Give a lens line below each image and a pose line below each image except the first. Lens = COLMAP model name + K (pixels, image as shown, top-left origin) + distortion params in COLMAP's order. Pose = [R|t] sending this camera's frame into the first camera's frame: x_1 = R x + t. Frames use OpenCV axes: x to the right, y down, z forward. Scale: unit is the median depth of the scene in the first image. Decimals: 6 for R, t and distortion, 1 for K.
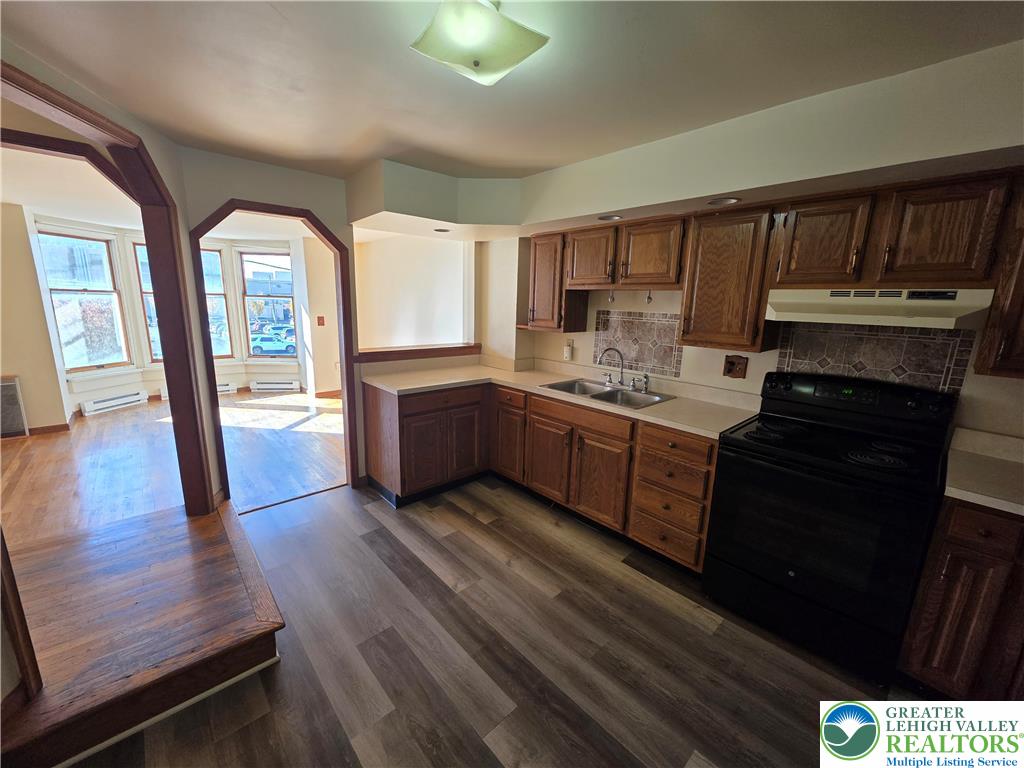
lens RADIAL K [[409.7, 0, 508.9], [0, 409.7, 380.7], [0, 0, 1]] dist [0.006682, -0.000378]
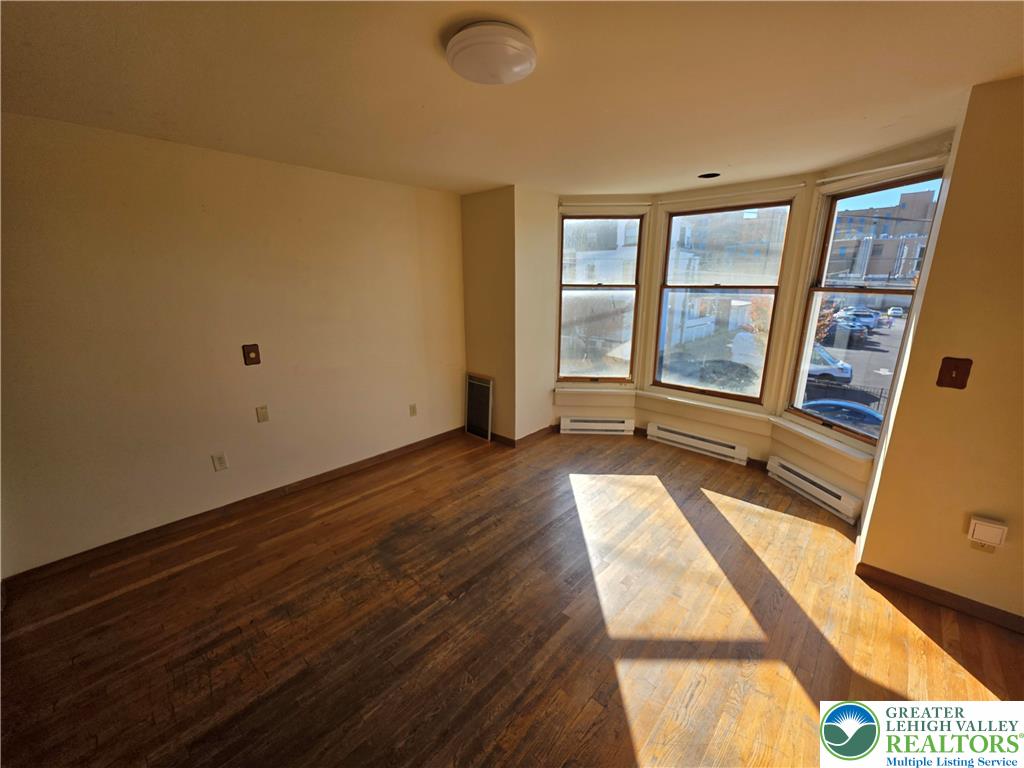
lens RADIAL K [[409.7, 0, 510.3], [0, 409.7, 386.7], [0, 0, 1]] dist [0.006682, -0.000378]
pose [[0.084718, 0.229668, -0.969575, -0.185819], [-0.190315, 0.958888, 0.210508, -0.136909], [0.978061, 0.166691, 0.124945, 0.633072]]
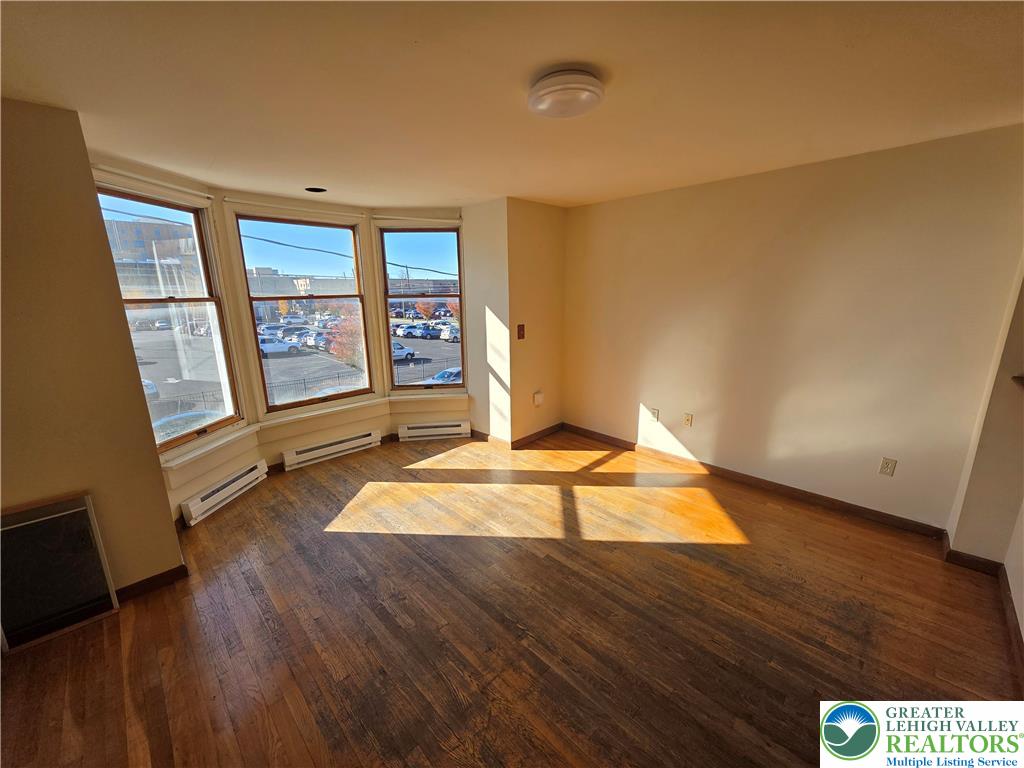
lens RADIAL K [[409.7, 0, 513.3], [0, 409.7, 383.5], [0, 0, 1]] dist [0.006682, -0.000378]
pose [[0.998312, -0.045999, 0.035463, -0.492395], [0.044731, 0.998359, 0.035753, -0.087961], [-0.037049, -0.034106, 0.998731, 0.354623]]
